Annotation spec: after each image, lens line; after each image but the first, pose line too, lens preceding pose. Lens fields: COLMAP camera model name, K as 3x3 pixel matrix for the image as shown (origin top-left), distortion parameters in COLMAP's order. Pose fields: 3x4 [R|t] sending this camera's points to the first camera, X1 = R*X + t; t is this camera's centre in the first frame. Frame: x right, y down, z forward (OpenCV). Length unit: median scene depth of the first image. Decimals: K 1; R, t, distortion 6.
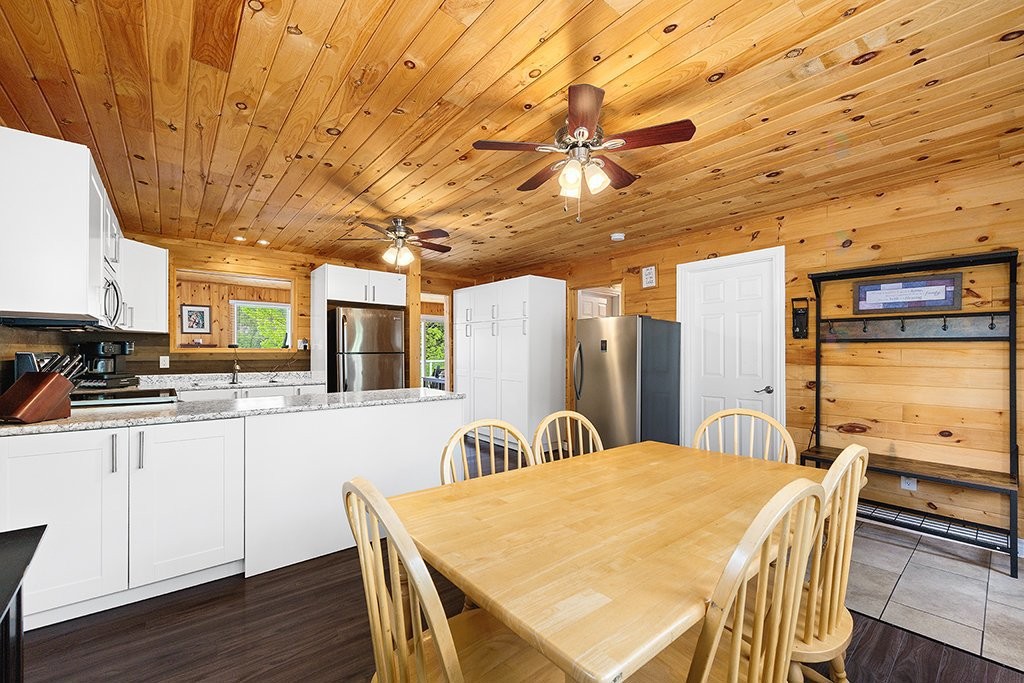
lens RADIAL K [[416.7, 0, 518.2], [0, 416.7, 353.7], [0, 0, 1]] dist [-0.004053, 0.002036]
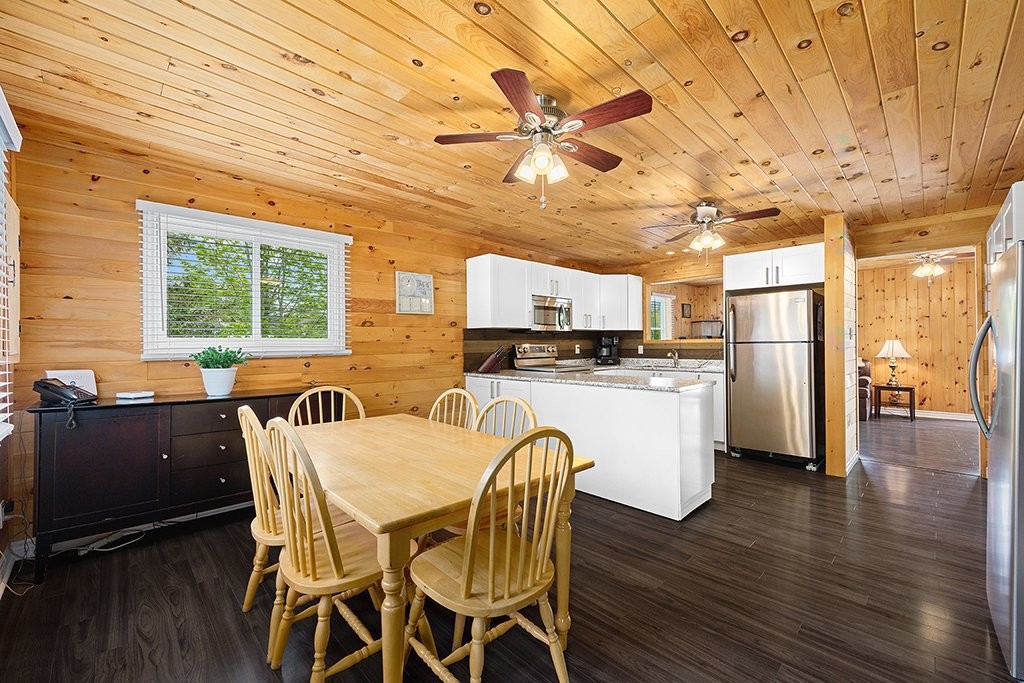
lens RADIAL K [[416.7, 0, 518.0], [0, 416.7, 344.1], [0, 0, 1]] dist [-0.004053, 0.002036]
pose [[0.088971, -0.005960, -0.996016, 0.742643], [0.007440, 0.999958, -0.005319, 0.006043], [0.996006, -0.006937, 0.089012, 0.565722]]
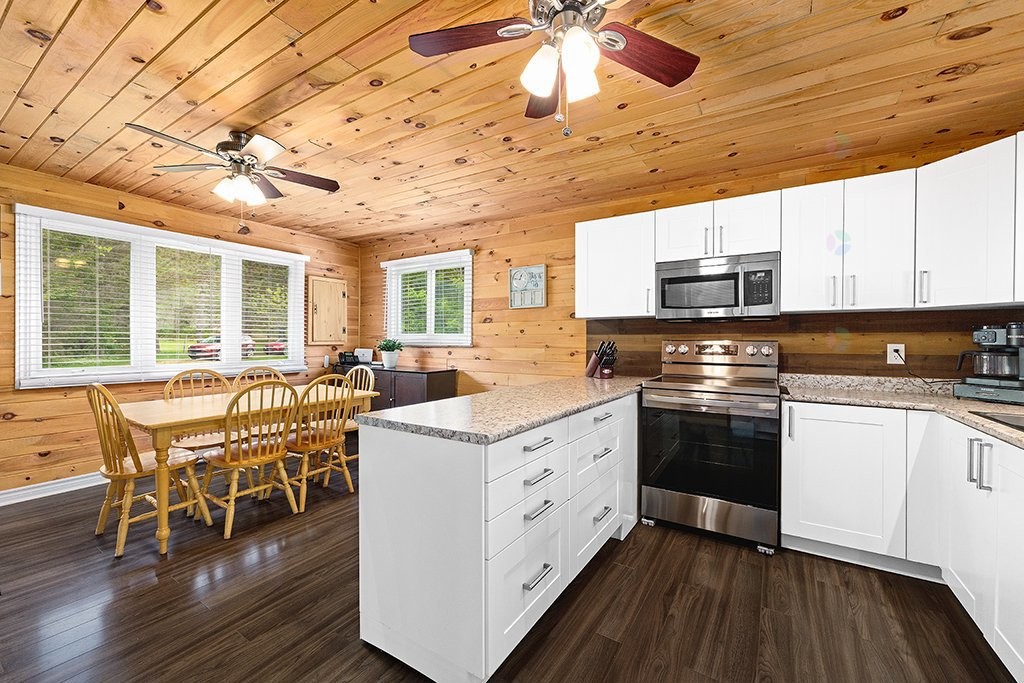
lens RADIAL K [[416.7, 0, 510.9], [0, 416.7, 340.4], [0, 0, 1]] dist [-0.004053, 0.002036]
pose [[-0.954438, -0.007956, -0.298304, -0.151616], [-0.009175, 0.999954, 0.002684, -0.001037], [0.298269, 0.005299, -0.954467, 1.562595]]
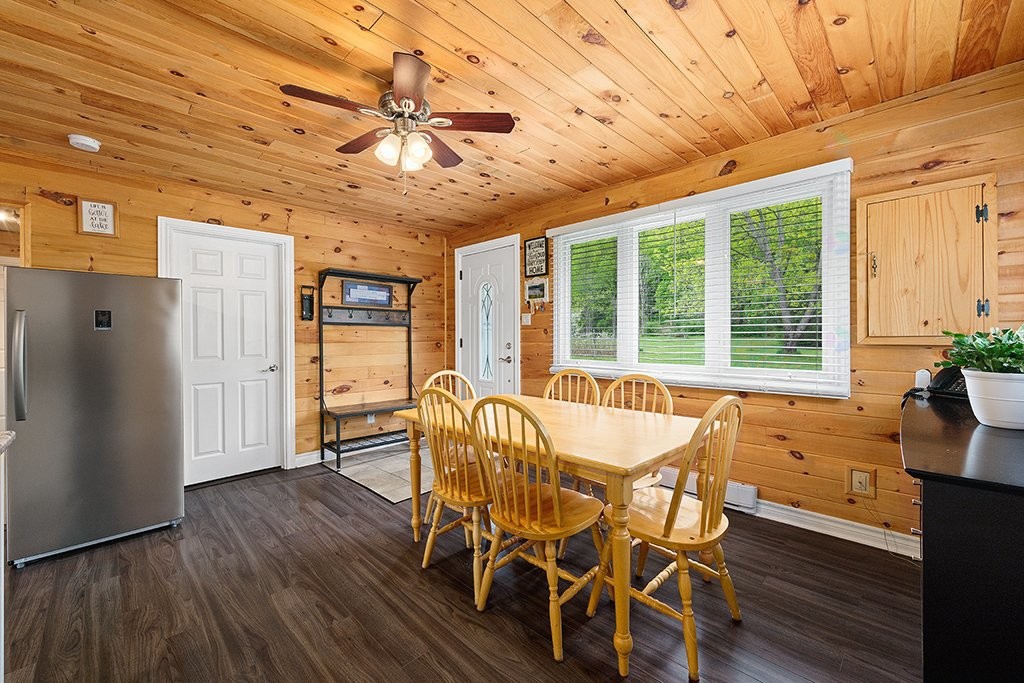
lens RADIAL K [[416.7, 0, 513.7], [0, 416.7, 336.2], [0, 0, 1]] dist [-0.004053, 0.002036]
pose [[-0.092735, -0.001332, 0.995690, -0.560136], [0.004594, 0.999988, 0.001765, 0.008470], [-0.995680, 0.004738, -0.092728, 0.554632]]
